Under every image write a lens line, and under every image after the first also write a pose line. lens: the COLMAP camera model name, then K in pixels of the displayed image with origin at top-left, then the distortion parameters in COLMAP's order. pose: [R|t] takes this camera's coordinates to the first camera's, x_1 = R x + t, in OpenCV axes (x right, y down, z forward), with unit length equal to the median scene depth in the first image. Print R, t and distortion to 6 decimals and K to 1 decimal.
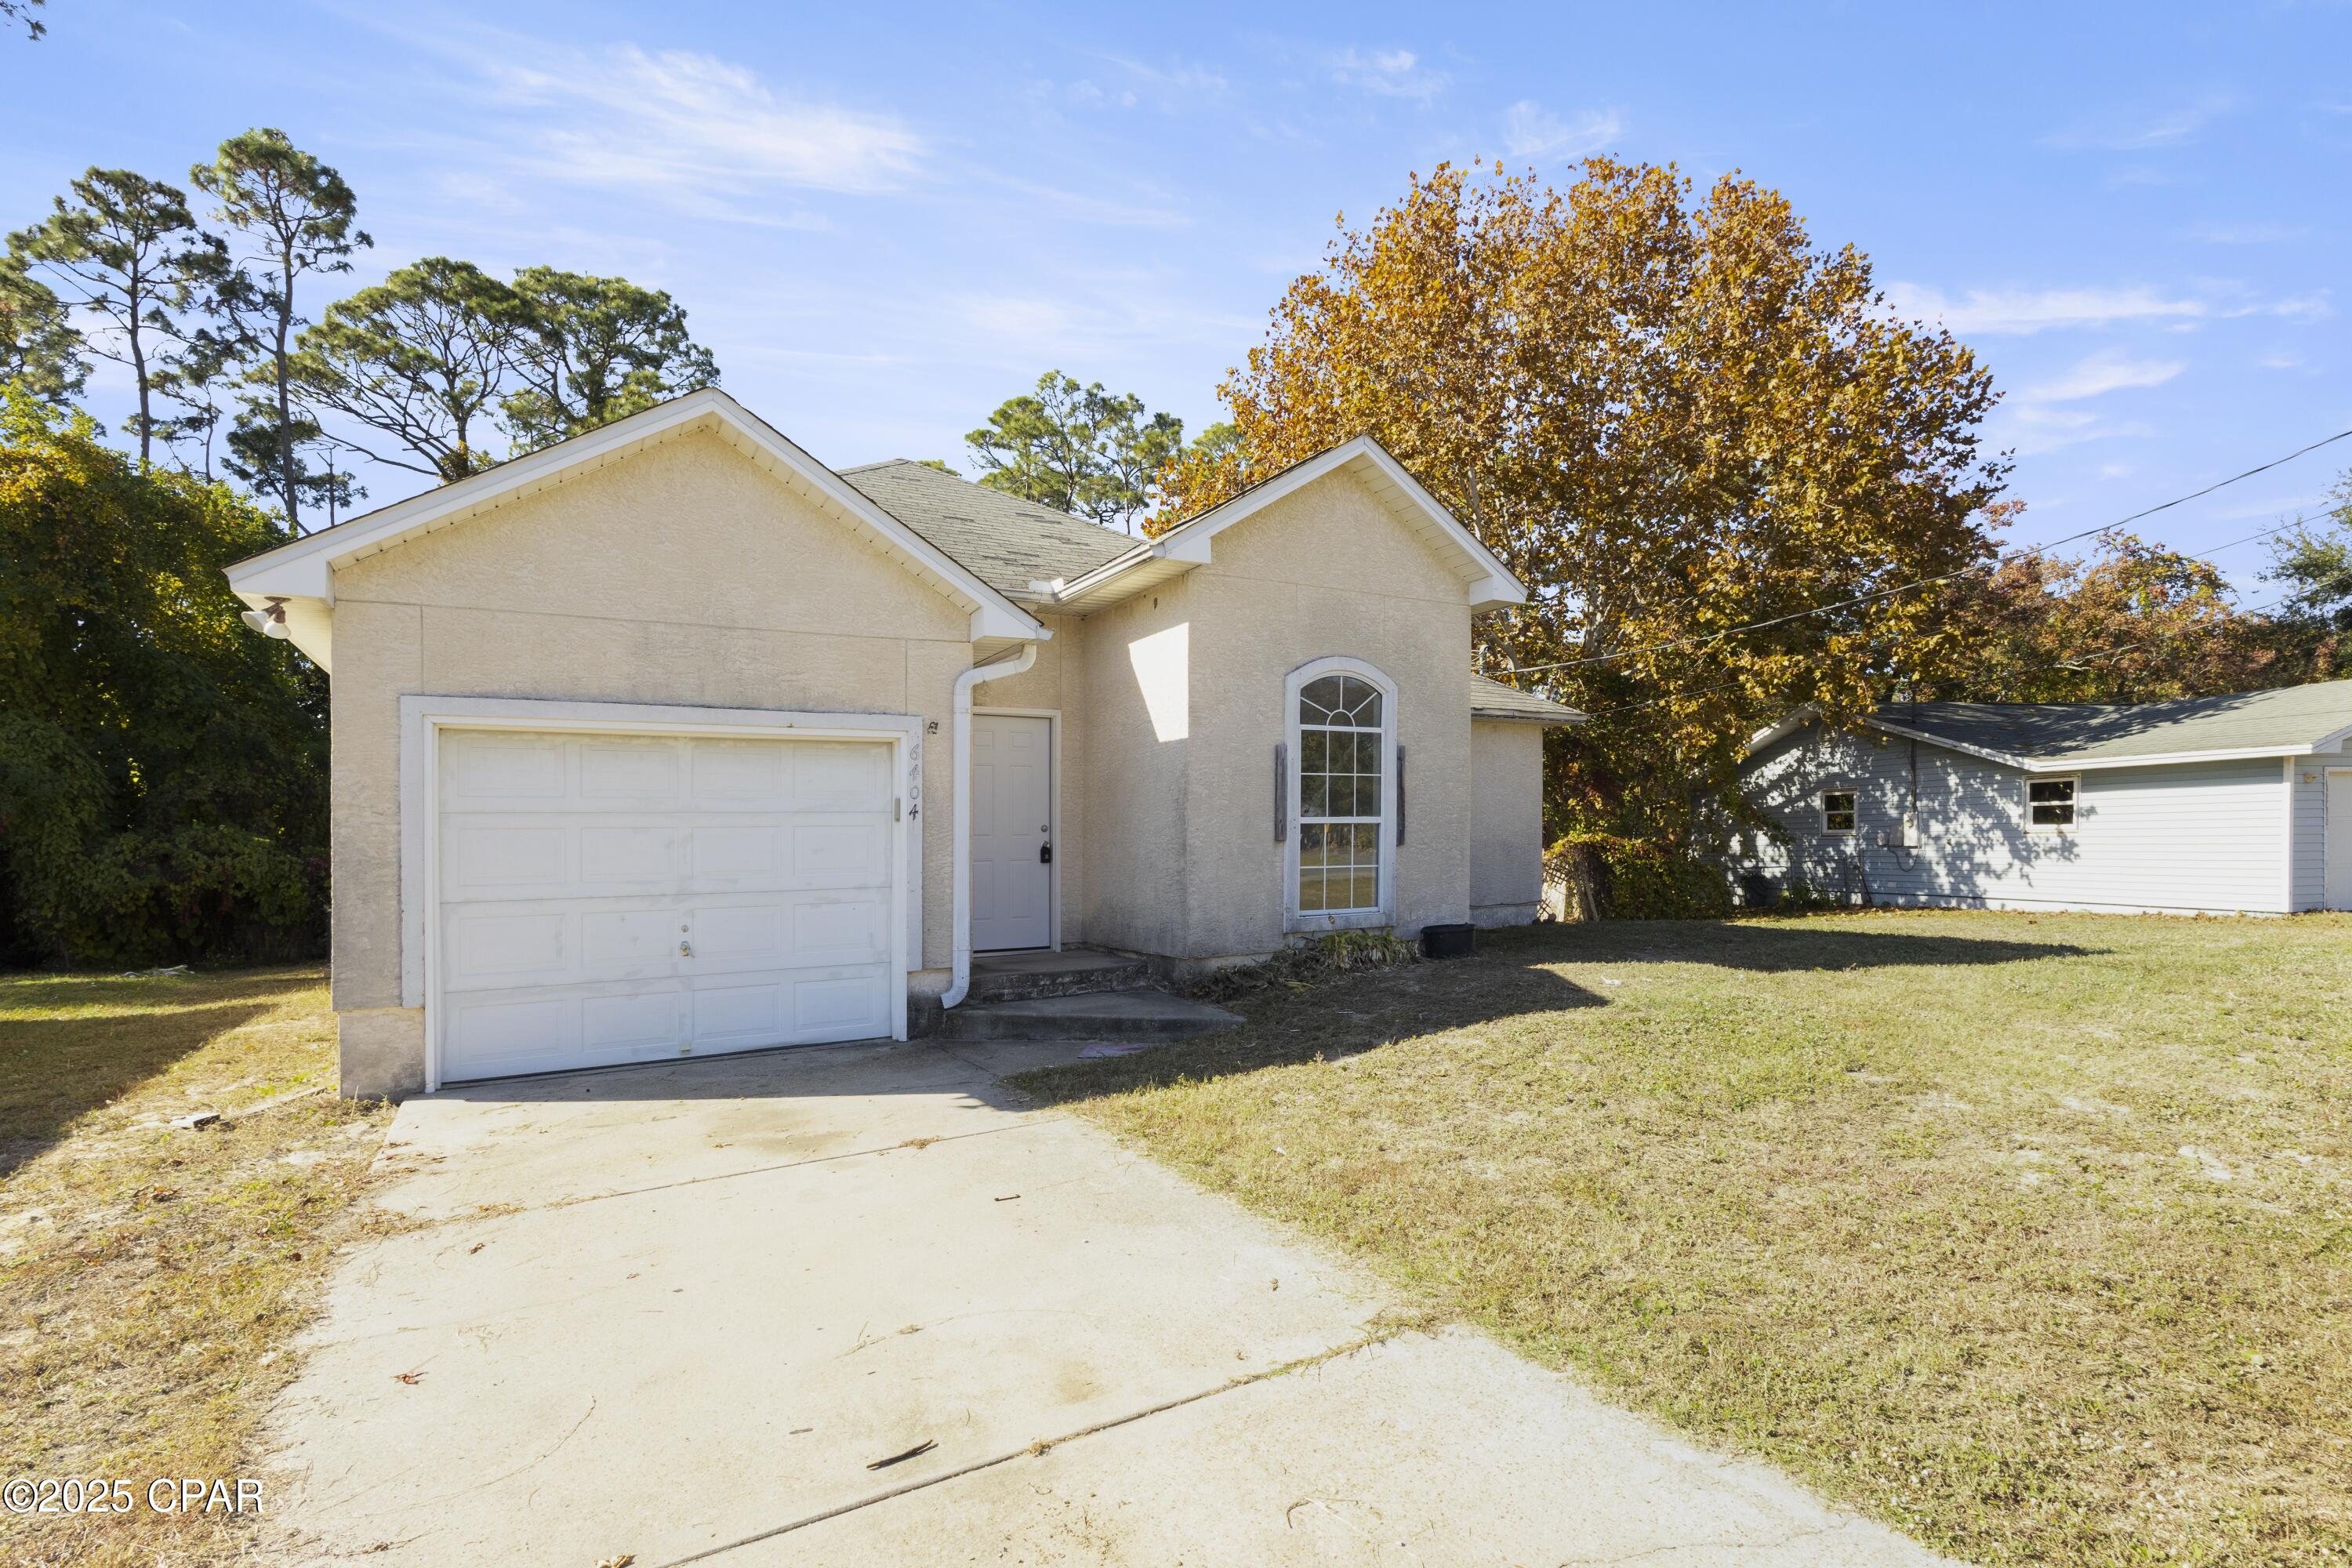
lens RADIAL K [[1113.1, 0, 1176.5], [0, 1113.1, 794.8], [0, 0, 1]] dist [-0.000784, 0.000763]
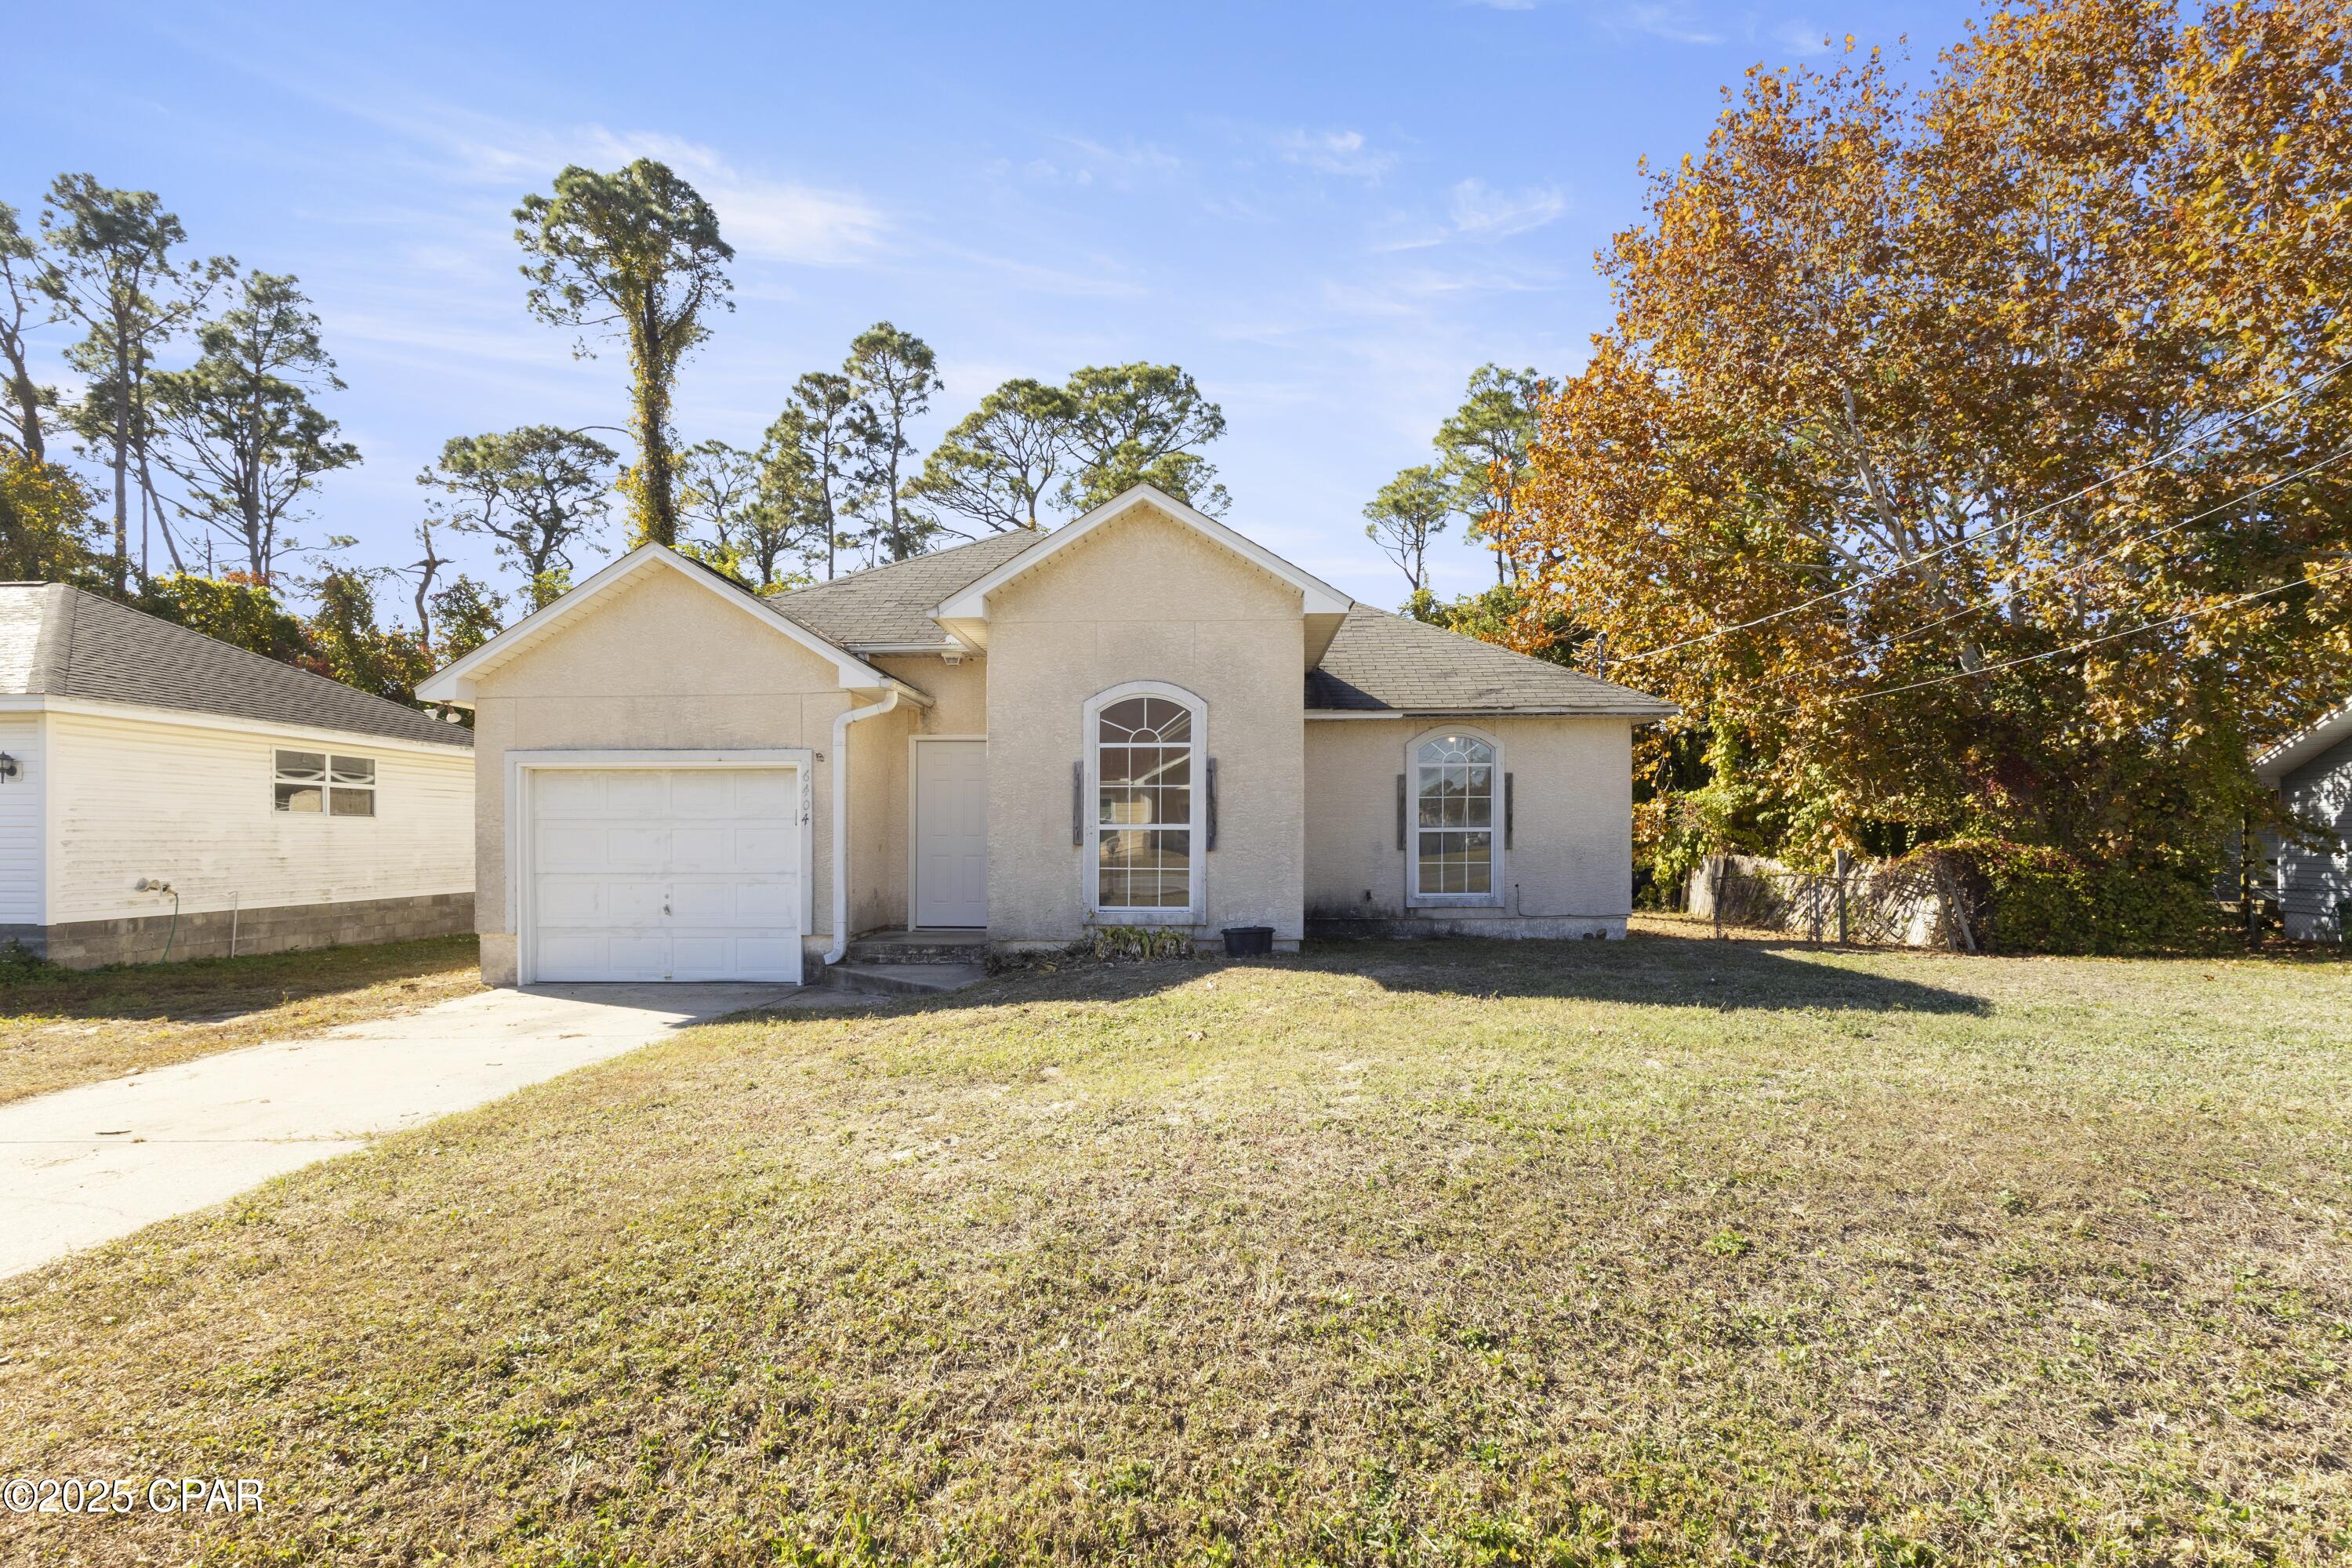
lens RADIAL K [[1094.0, 0, 1176.0], [0, 1094.0, 784.0], [0, 0, 1]] dist [-0.001143, 0.000225]
pose [[0.846614, -0.010779, -0.532098, 0.733372], [0.009967, 0.999941, -0.004398, -0.014711], [0.532114, -0.001580, 0.846671, 0.086094]]
